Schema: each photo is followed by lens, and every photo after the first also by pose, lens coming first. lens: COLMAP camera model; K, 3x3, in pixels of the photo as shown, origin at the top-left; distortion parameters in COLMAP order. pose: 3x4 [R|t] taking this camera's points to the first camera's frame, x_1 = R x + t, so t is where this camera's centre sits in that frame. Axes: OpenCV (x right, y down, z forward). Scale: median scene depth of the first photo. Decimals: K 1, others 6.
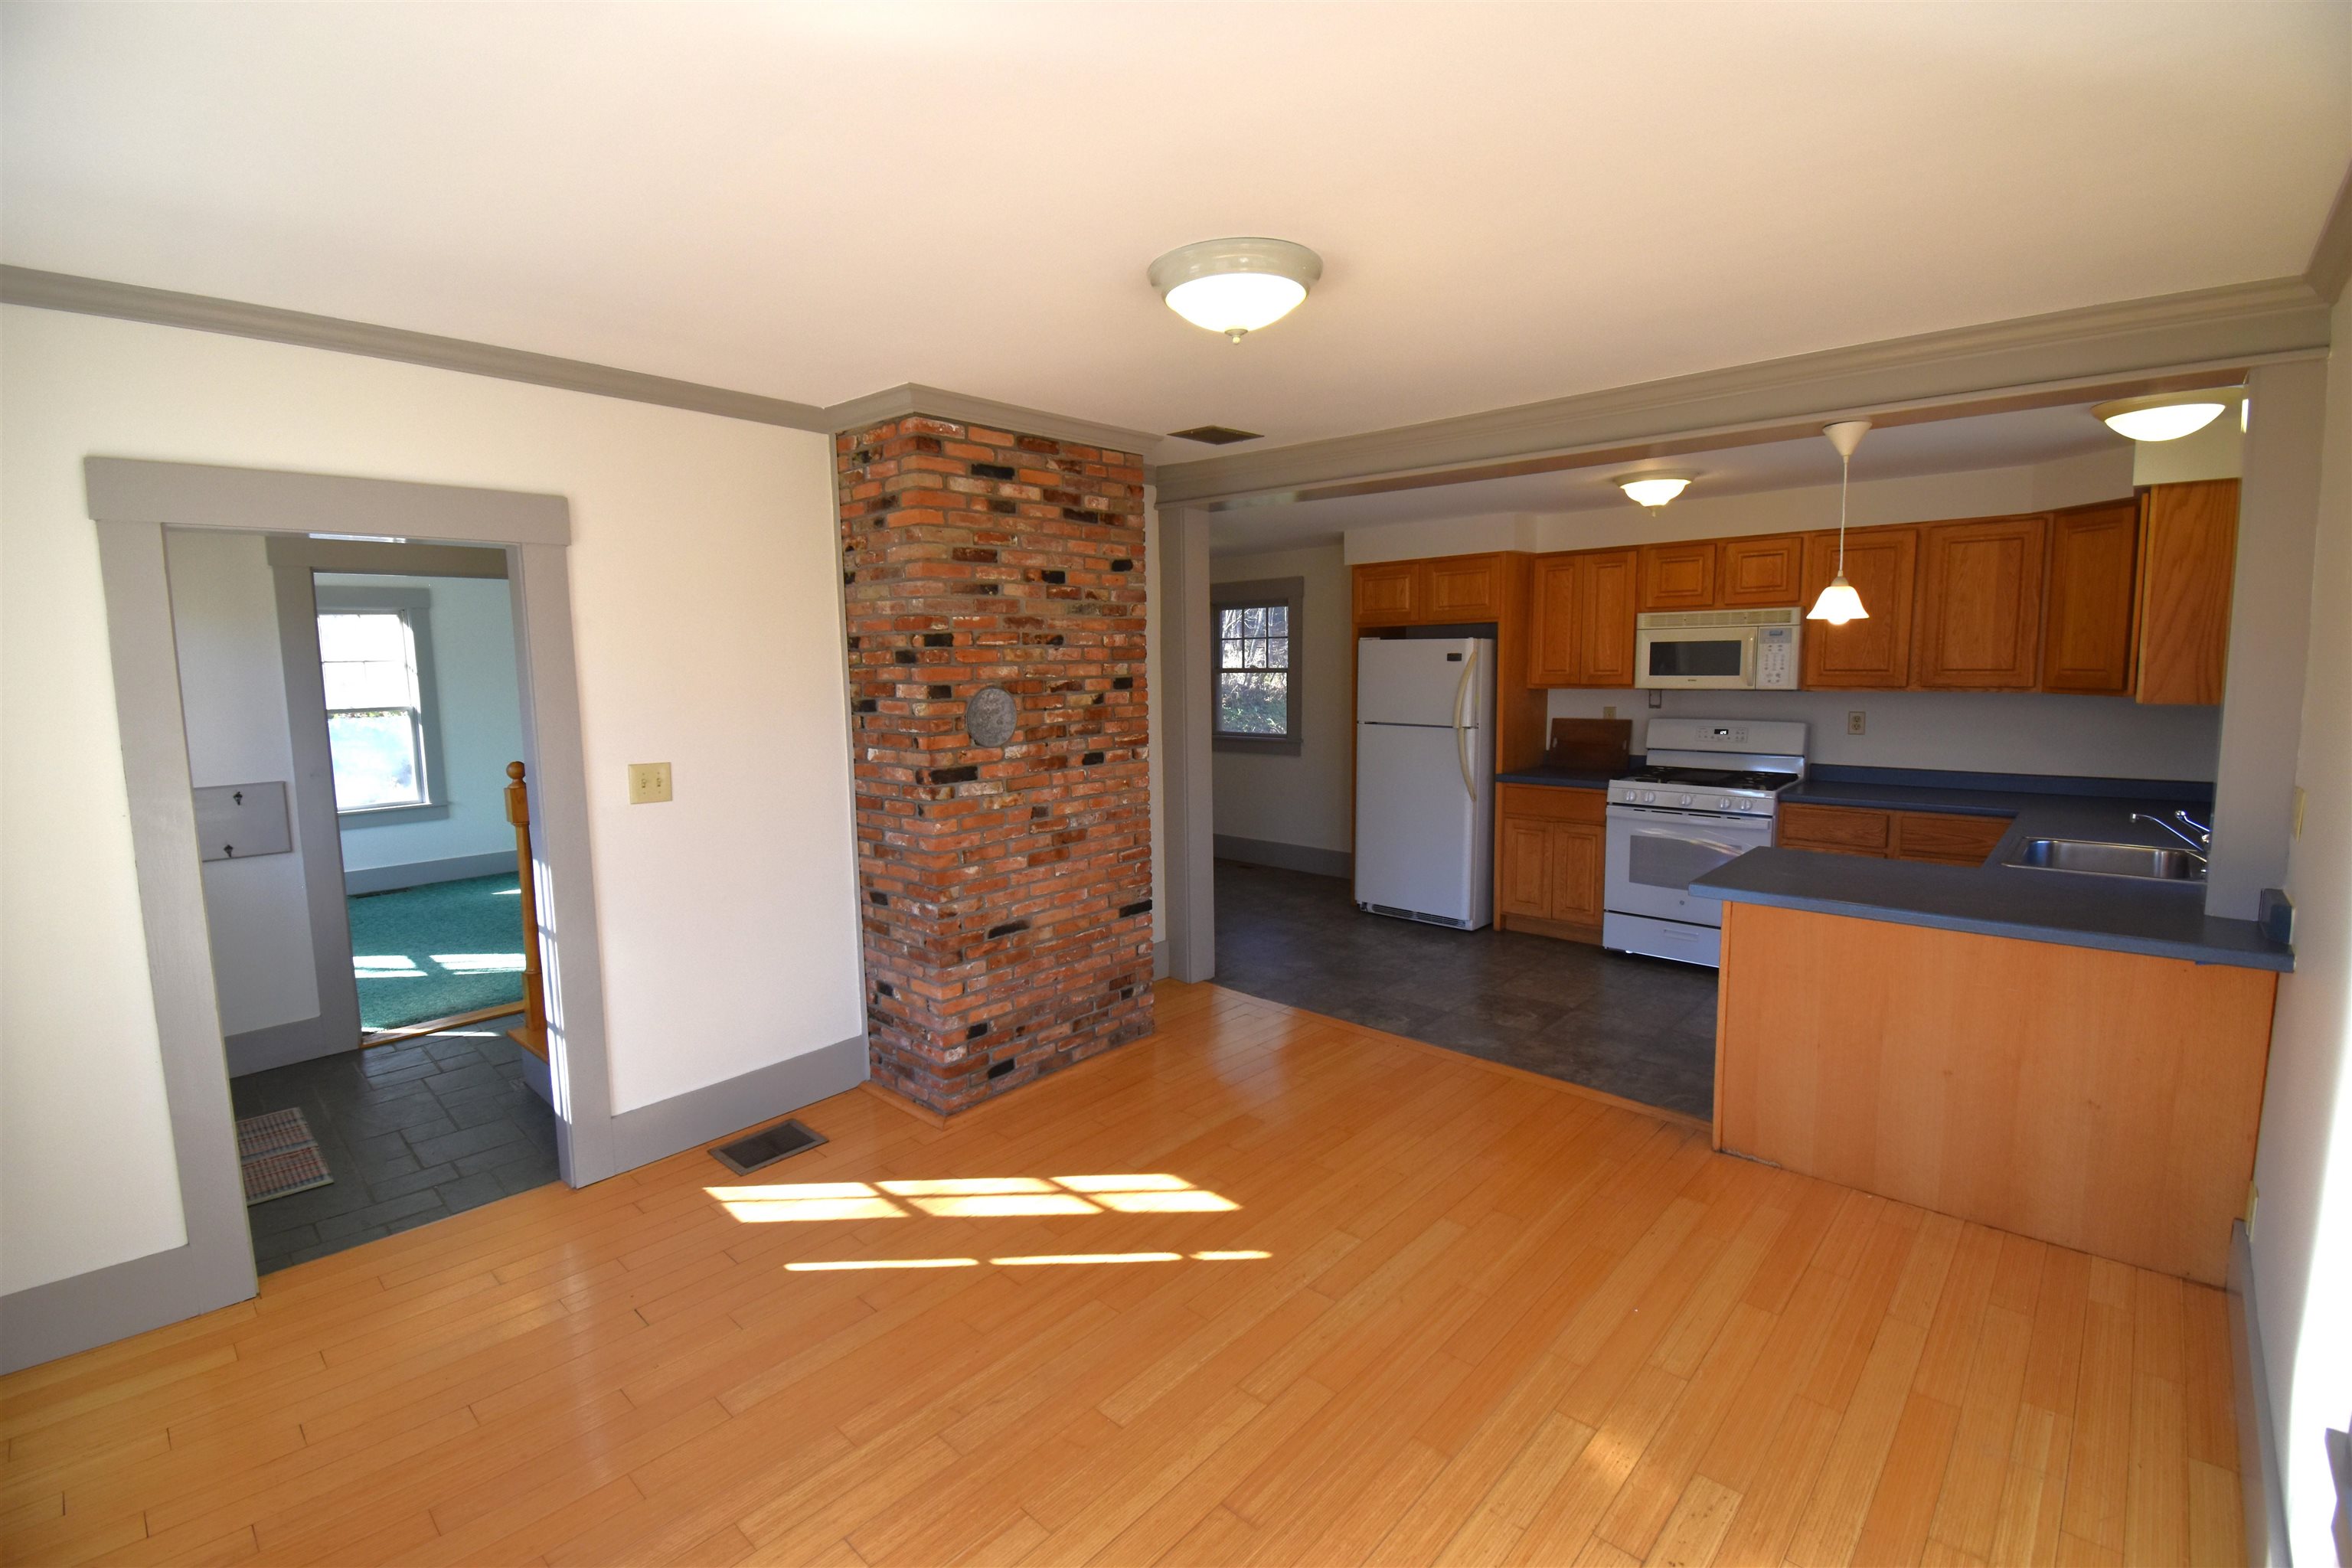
lens RADIAL K [[1046.9, 0, 1175.2], [0, 1046.9, 780.7], [0, 0, 1]] dist [-0.003740, -0.008222]
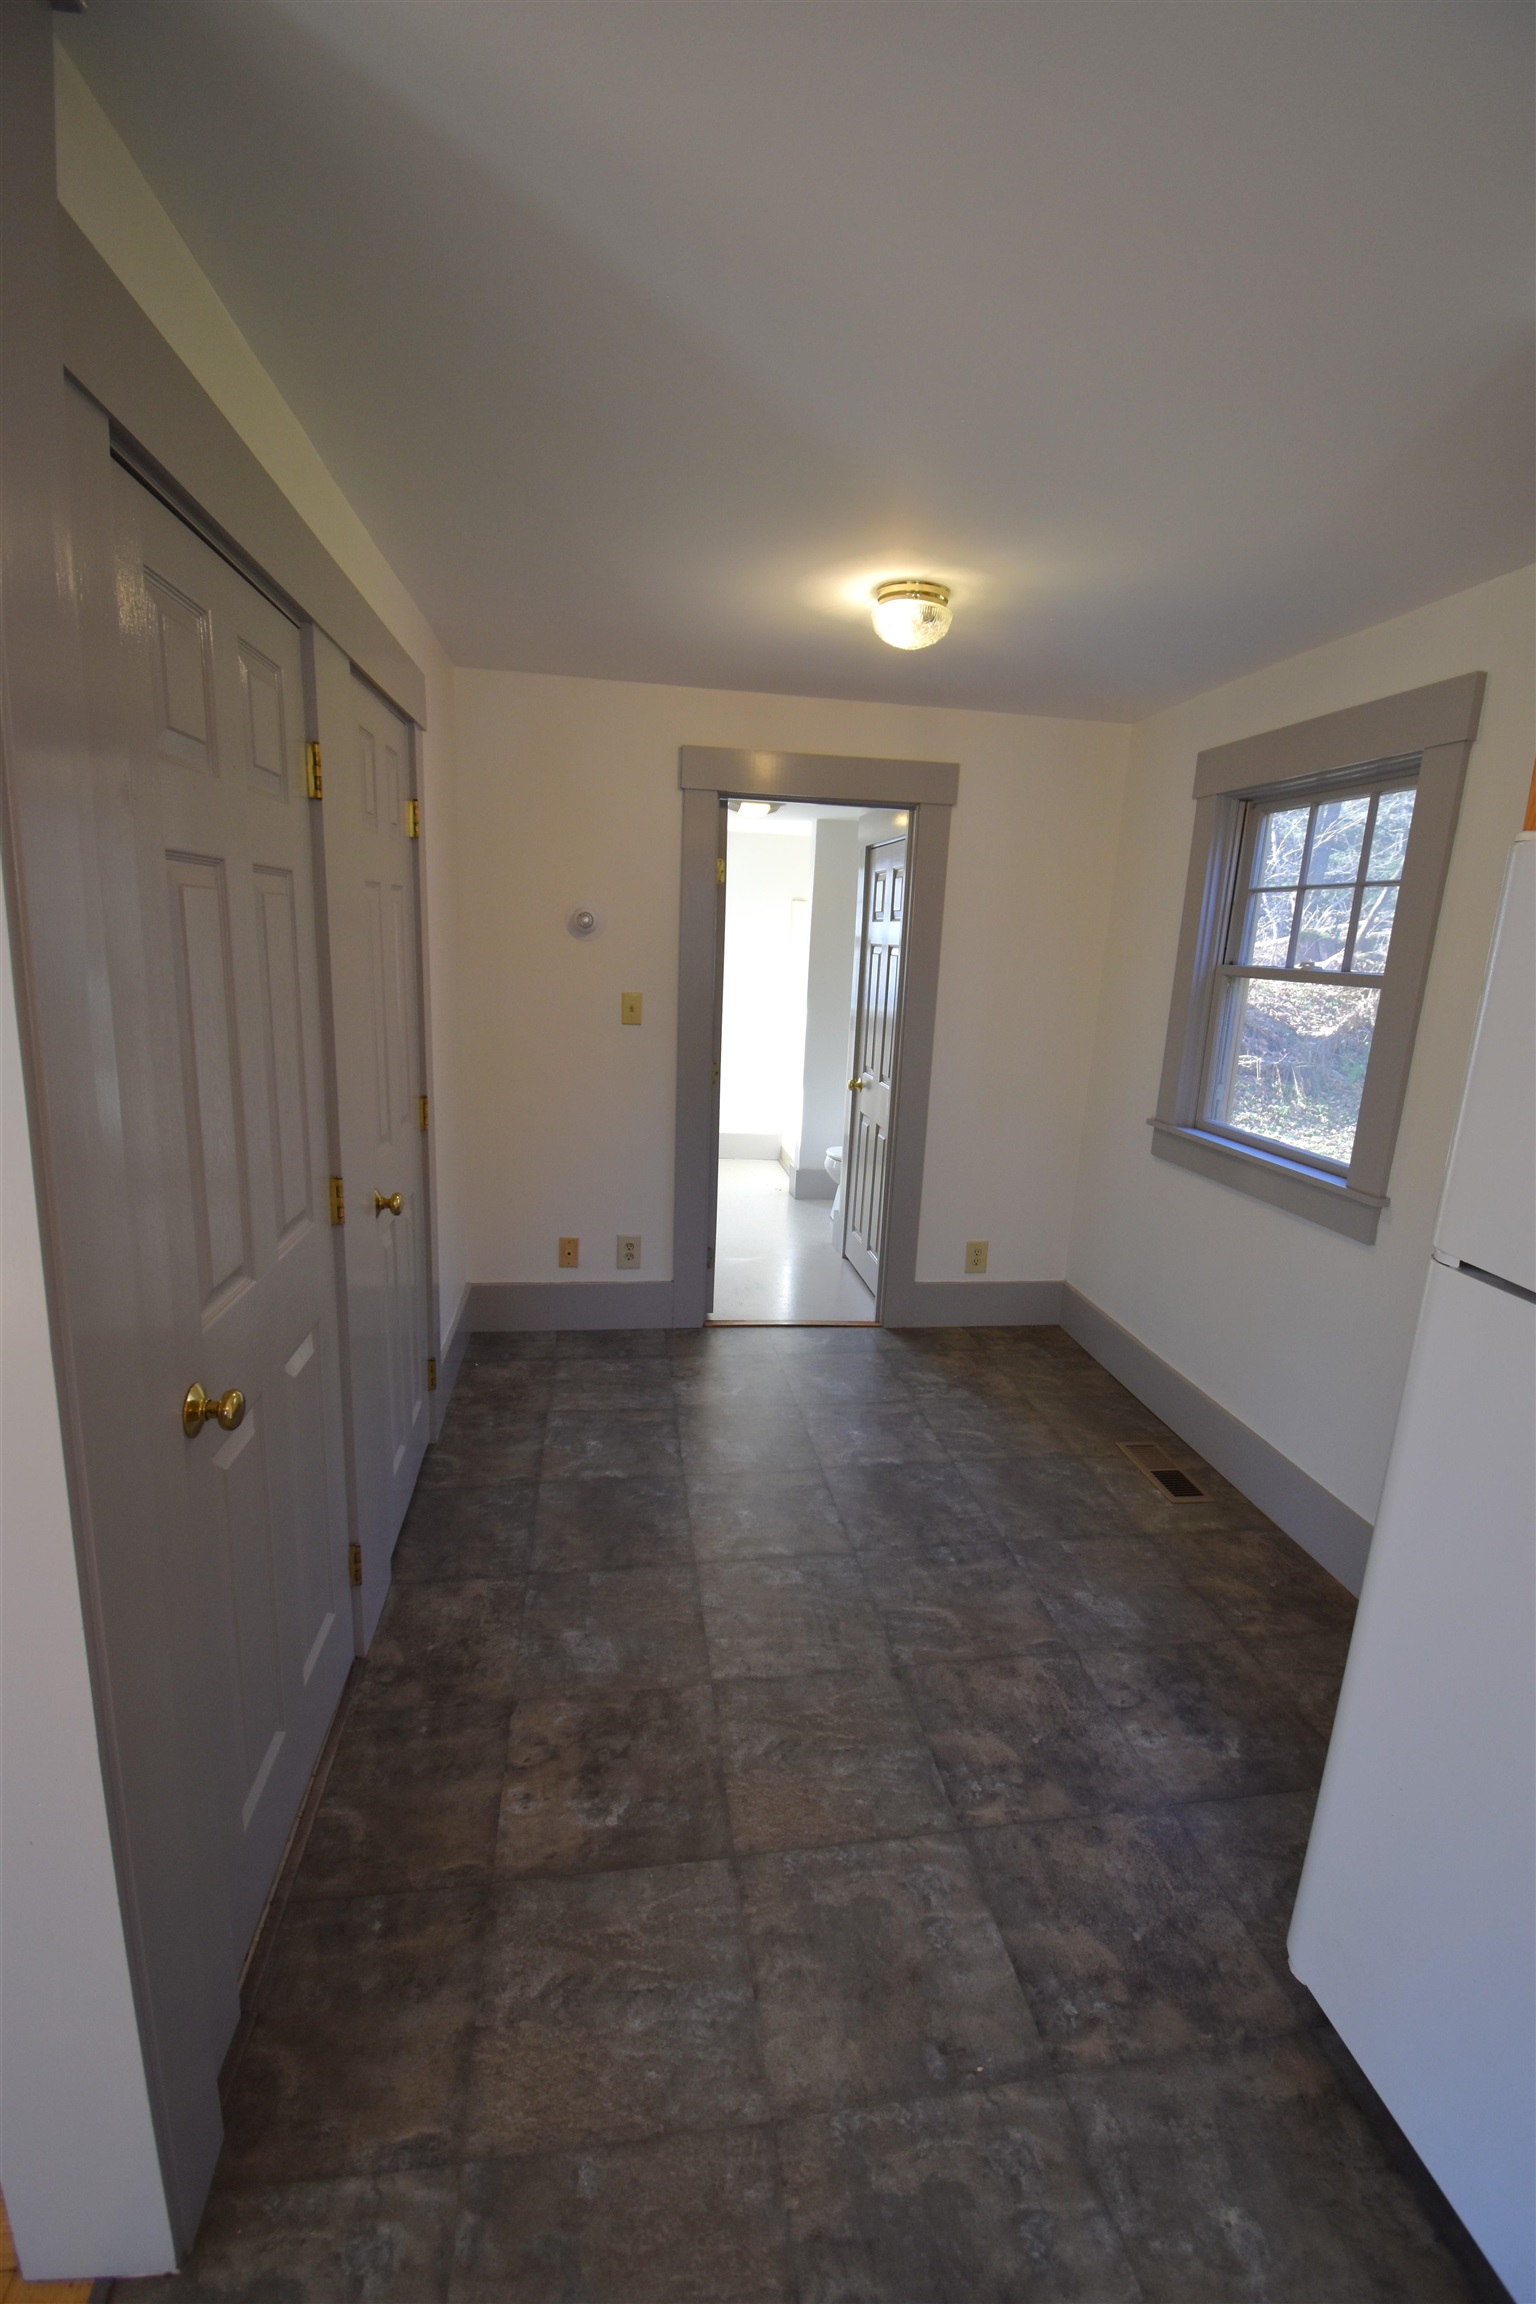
lens RADIAL K [[1025.5, 0, 776.7], [0, 1025.5, 1161.2], [0, 0, 1]] dist [-0.003740, -0.008222]
pose [[0.792356, 0.176911, -0.583845, 0.196207], [-0.122089, 0.983653, 0.132364, -0.090423], [0.597718, -0.033598, 0.801002, 0.815222]]
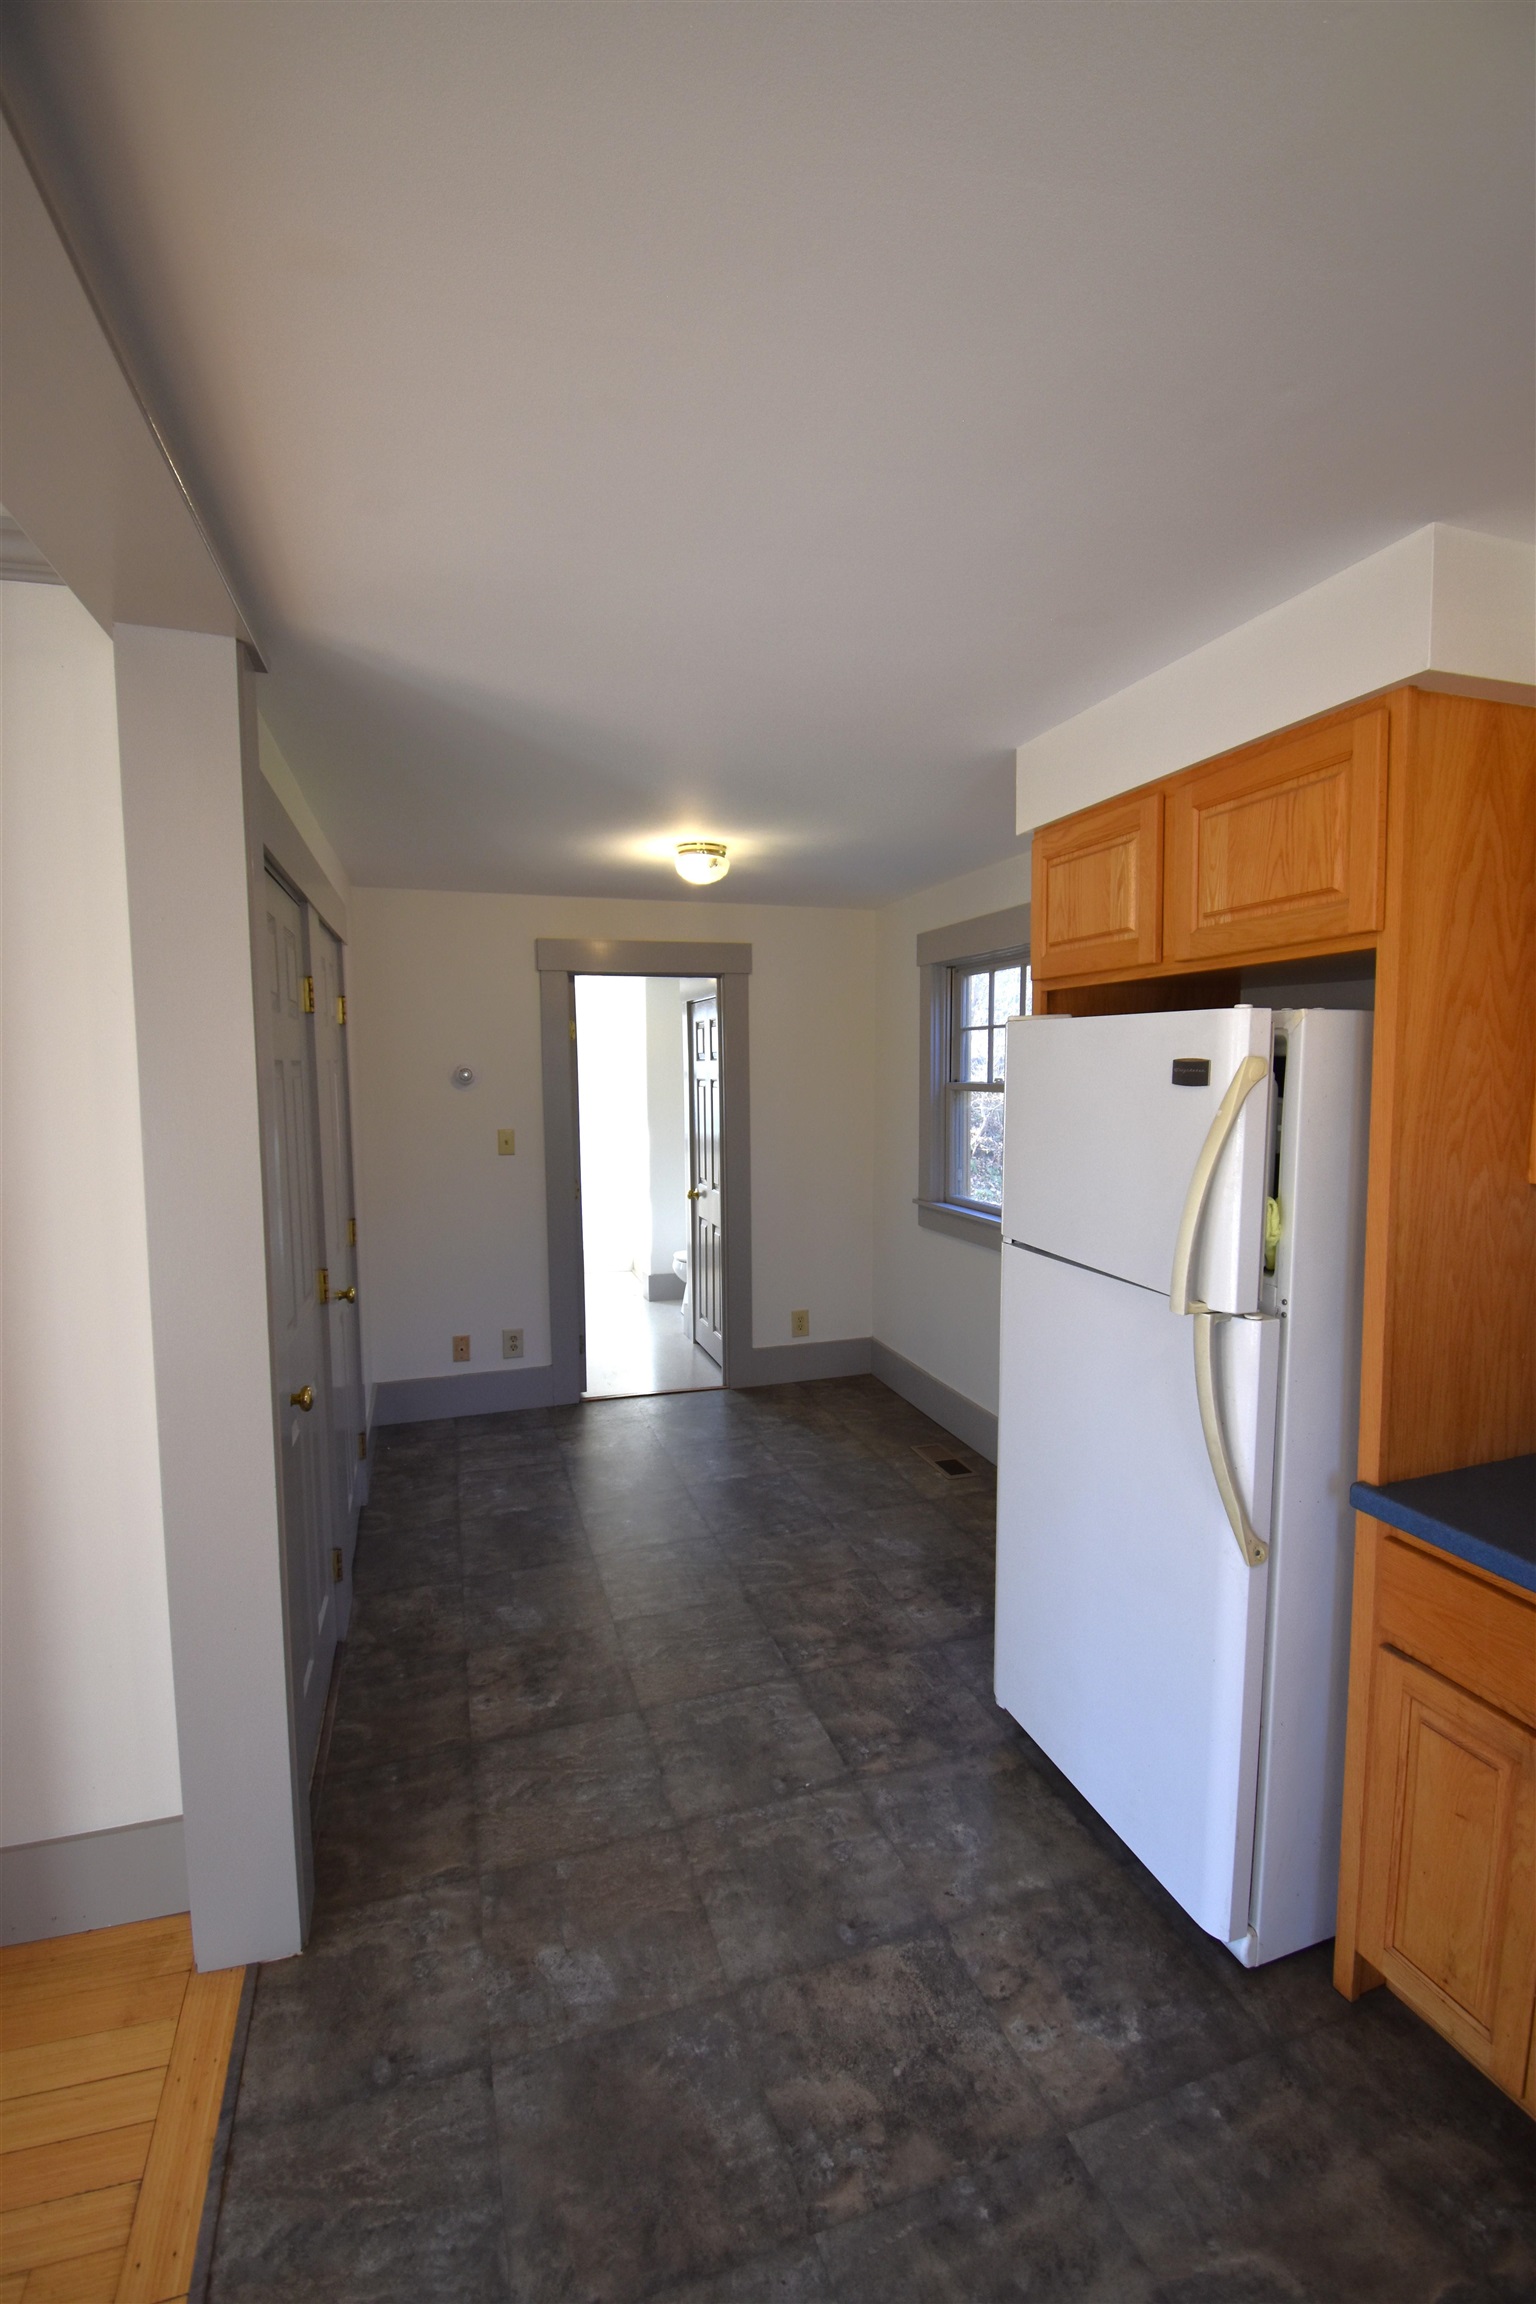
lens RADIAL K [[1025.5, 0, 777.6], [0, 1025.5, 1152.4], [0, 0, 1]] dist [-0.003740, -0.008222]
pose [[0.880361, 0.044047, -0.472255, 0.294672], [-0.055337, 0.998417, -0.010034, -0.084122], [0.471065, 0.034967, 0.881405, 0.675478]]
